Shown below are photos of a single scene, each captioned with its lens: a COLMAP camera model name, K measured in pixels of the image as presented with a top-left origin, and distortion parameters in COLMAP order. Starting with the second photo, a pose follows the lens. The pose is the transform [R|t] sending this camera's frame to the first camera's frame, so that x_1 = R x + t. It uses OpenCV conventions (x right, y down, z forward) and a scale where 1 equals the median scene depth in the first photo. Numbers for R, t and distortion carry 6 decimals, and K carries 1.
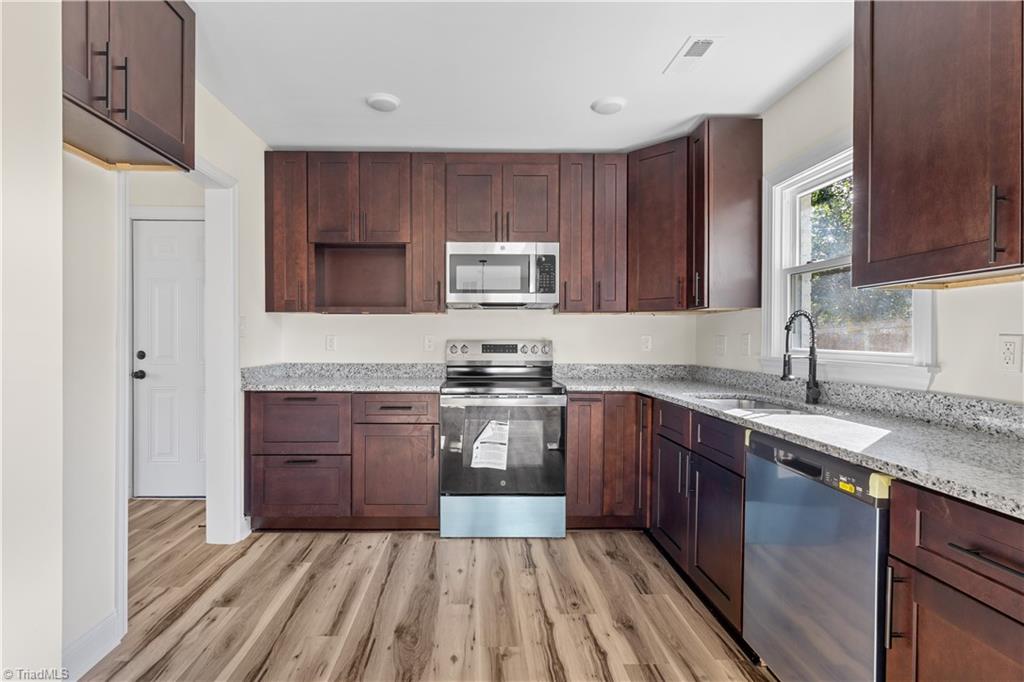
lens RADIAL K [[481.2, 0, 475.0], [0, 481.2, 339.9], [0, 0, 1]] dist [-0.001430, 0.000262]
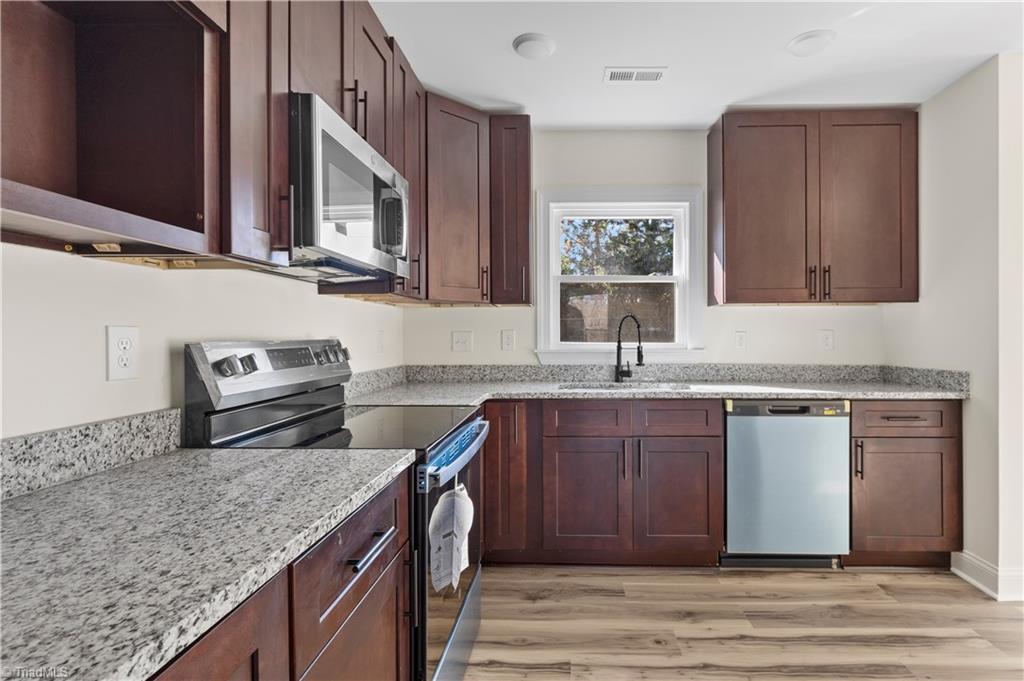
lens RADIAL K [[484.6, 0, 554.0], [0, 484.6, 333.9], [0, 0, 1]] dist [-0.000146, -0.000043]
pose [[0.032574, -0.002932, 0.999465, -0.460562], [0.006002, 0.999978, 0.002738, -0.006101], [-0.999451, 0.005909, 0.032591, 0.794112]]
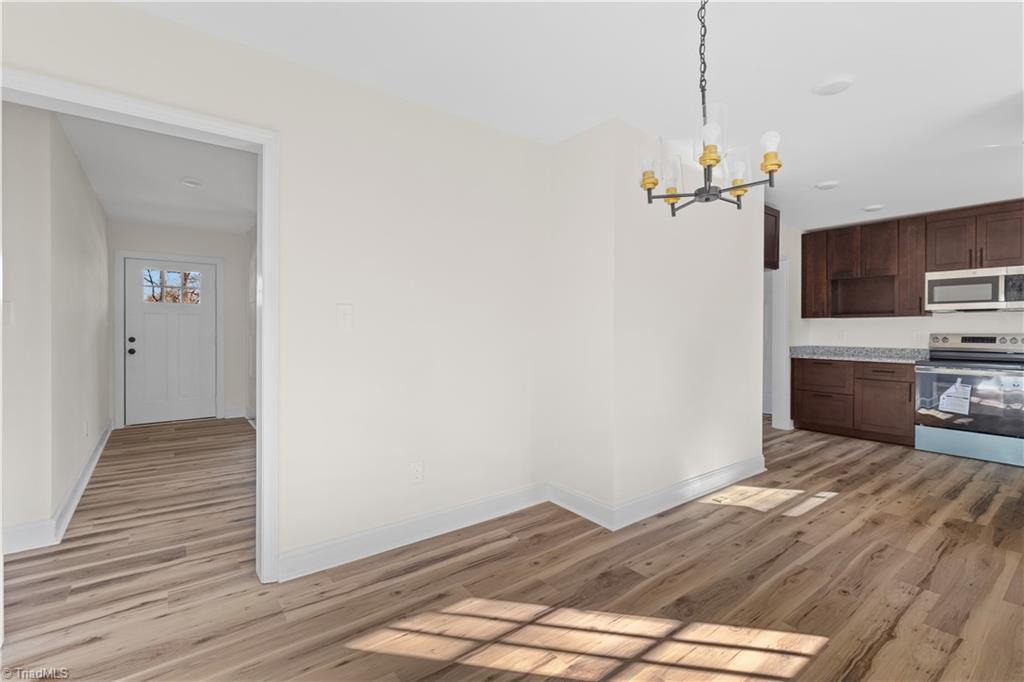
lens RADIAL K [[459.8, 0, 514.4], [0, 459.8, 331.6], [0, 0, 1]] dist [-0.000884, 0.000484]
pose [[0.599504, 0.003389, -0.800365, 0.350255], [-0.006870, 0.999976, -0.000912, 0.004495], [0.800343, 0.006045, 0.599513, -1.030479]]
